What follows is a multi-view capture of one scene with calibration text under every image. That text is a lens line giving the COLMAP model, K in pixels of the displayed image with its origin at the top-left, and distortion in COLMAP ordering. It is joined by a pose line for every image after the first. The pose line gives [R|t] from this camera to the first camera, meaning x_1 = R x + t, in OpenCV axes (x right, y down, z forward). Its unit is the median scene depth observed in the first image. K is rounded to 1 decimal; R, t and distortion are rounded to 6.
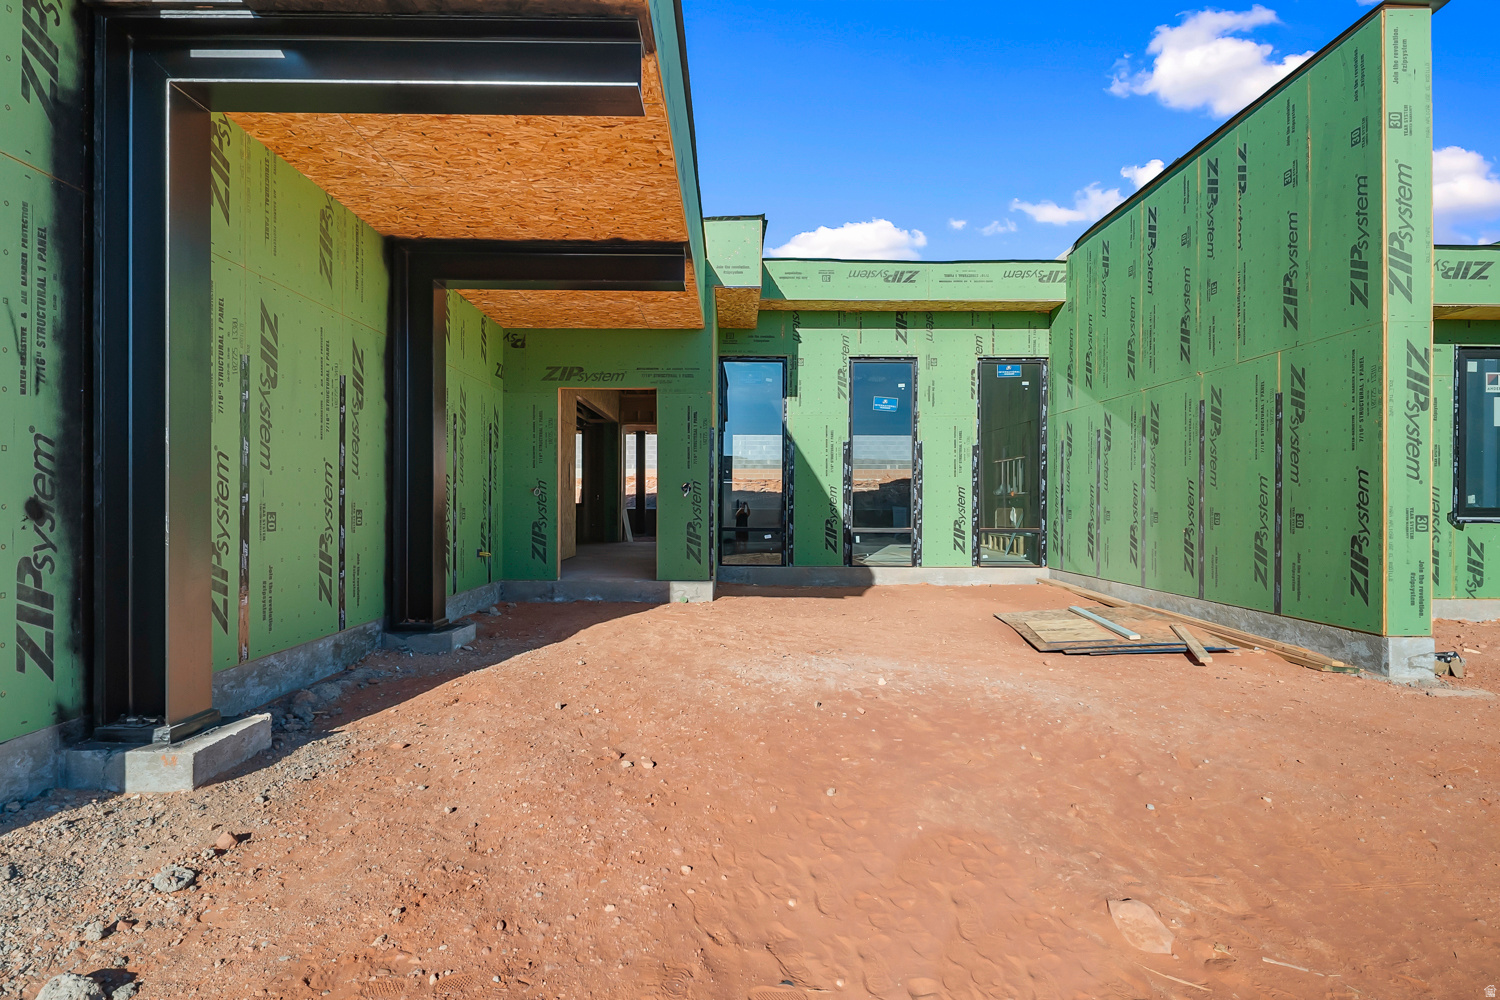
lens RADIAL K [[787.4, 0, 748.5], [0, 787.4, 511.2], [0, 0, 1]] dist [-0.004682, -0.001526]
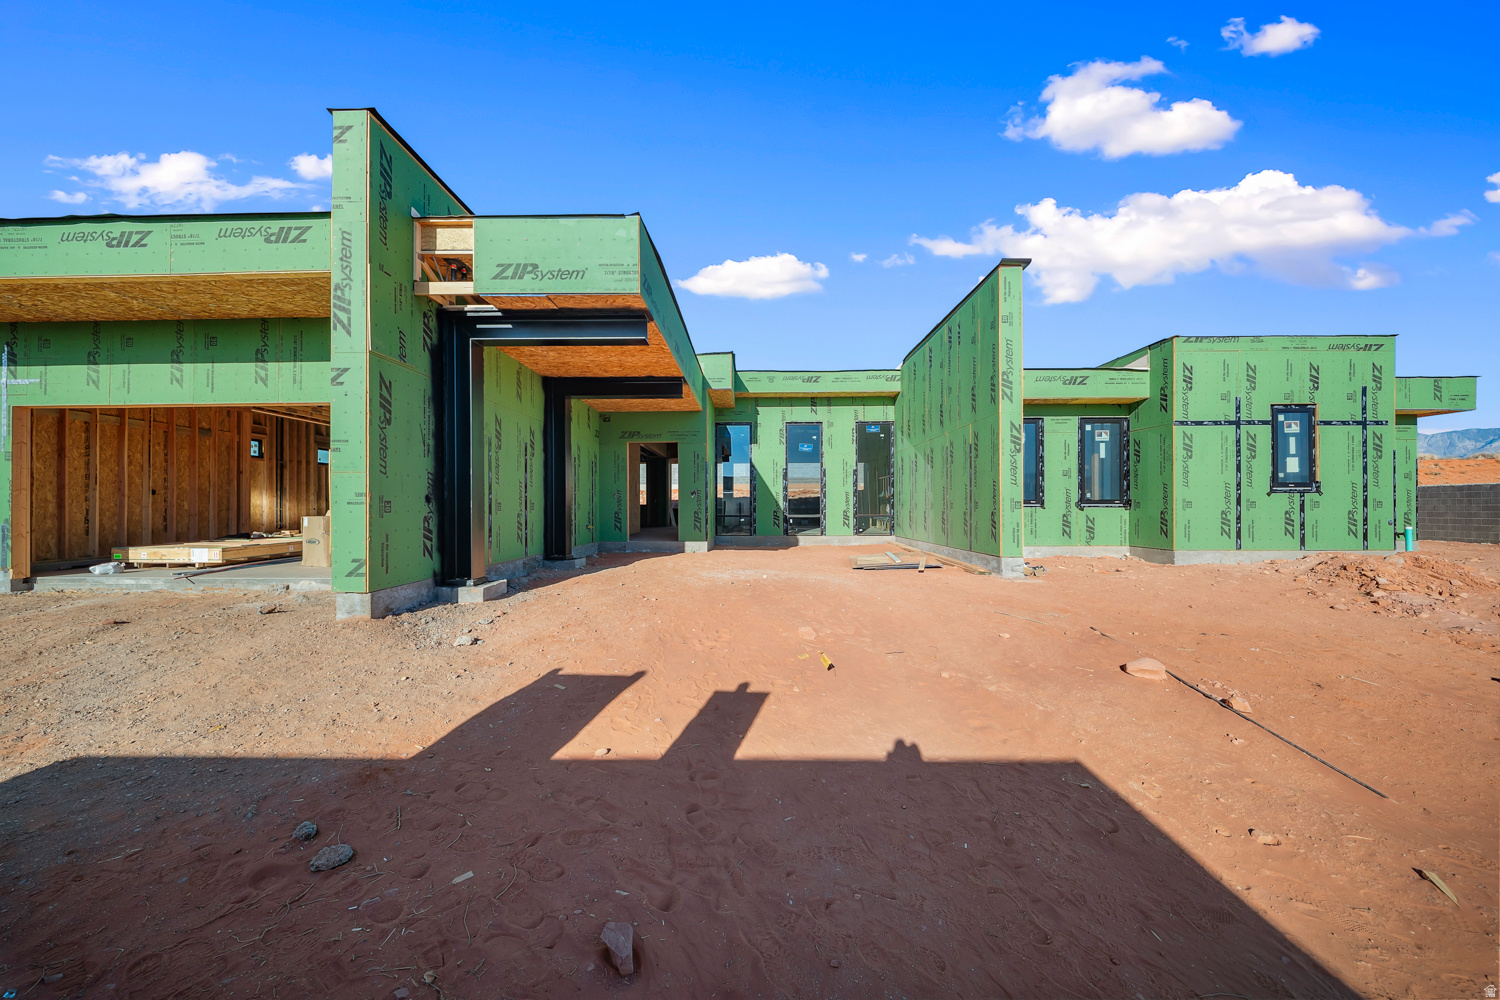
lens RADIAL K [[514.6, 0, 749.5], [0, 514.6, 510.8], [0, 0, 1]] dist [-0.002845, -0.000236]
pose [[0.999681, -0.007387, -0.024153, 0.099713], [0.007331, 0.999970, -0.002388, 0.019583], [0.024170, 0.002210, 0.999705, -0.290953]]
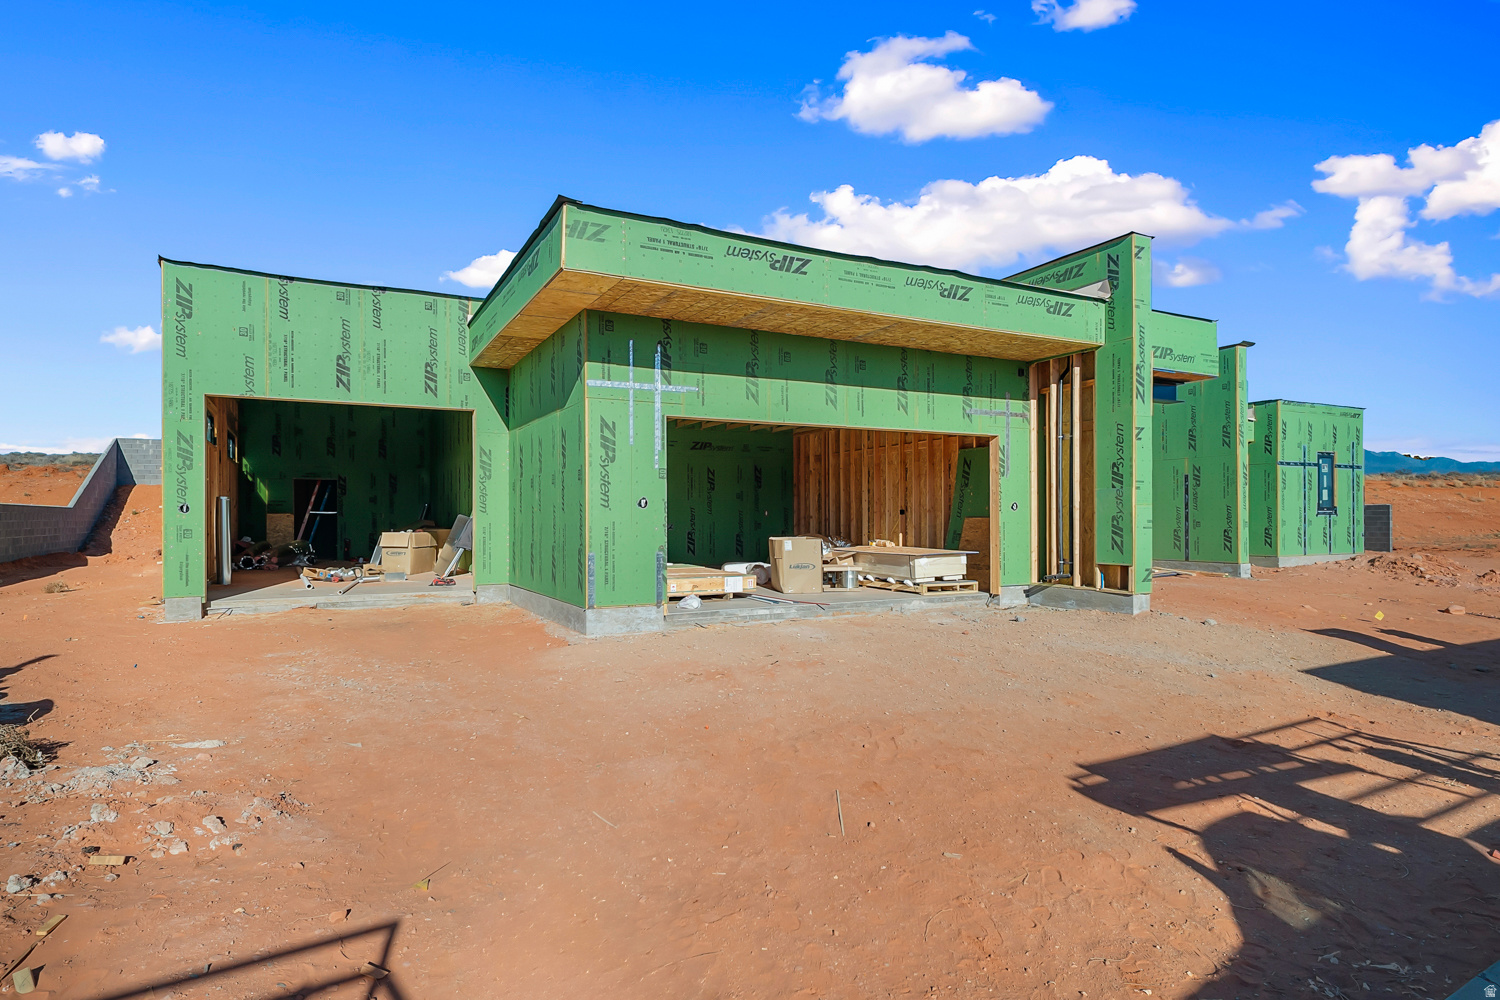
lens RADIAL K [[793.0, 0, 751.7], [0, 793.0, 530.8], [0, 0, 1]] dist [0.033284, 0.000328]
pose [[0.884718, -0.015784, 0.465859, -1.435908], [0.015981, 0.999866, 0.003527, 0.000019], [-0.465852, 0.004324, 0.884852, -0.522282]]
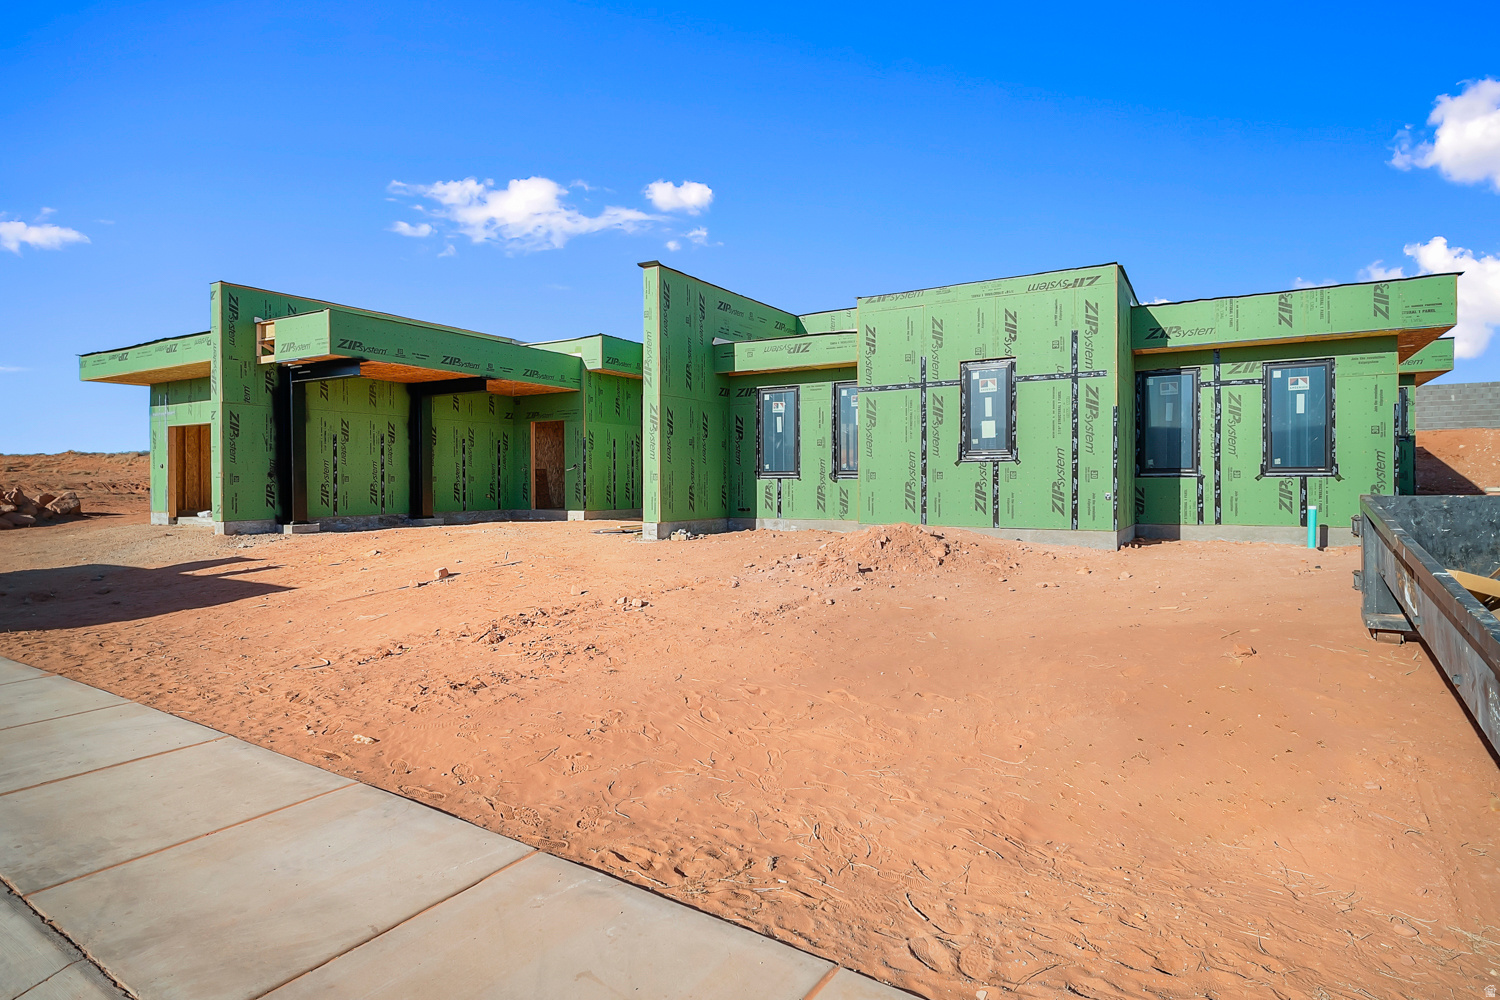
lens RADIAL K [[802.5, 0, 750.0], [0, 802.5, 500.0], [0, 0, 1]] dist [0.033303, -0.000340]
pose [[0.853294, 0.004694, -0.521409, 1.619458], [0.003264, 0.999892, 0.014343, 0.035199], [0.521420, -0.013940, 0.853186, -0.670576]]
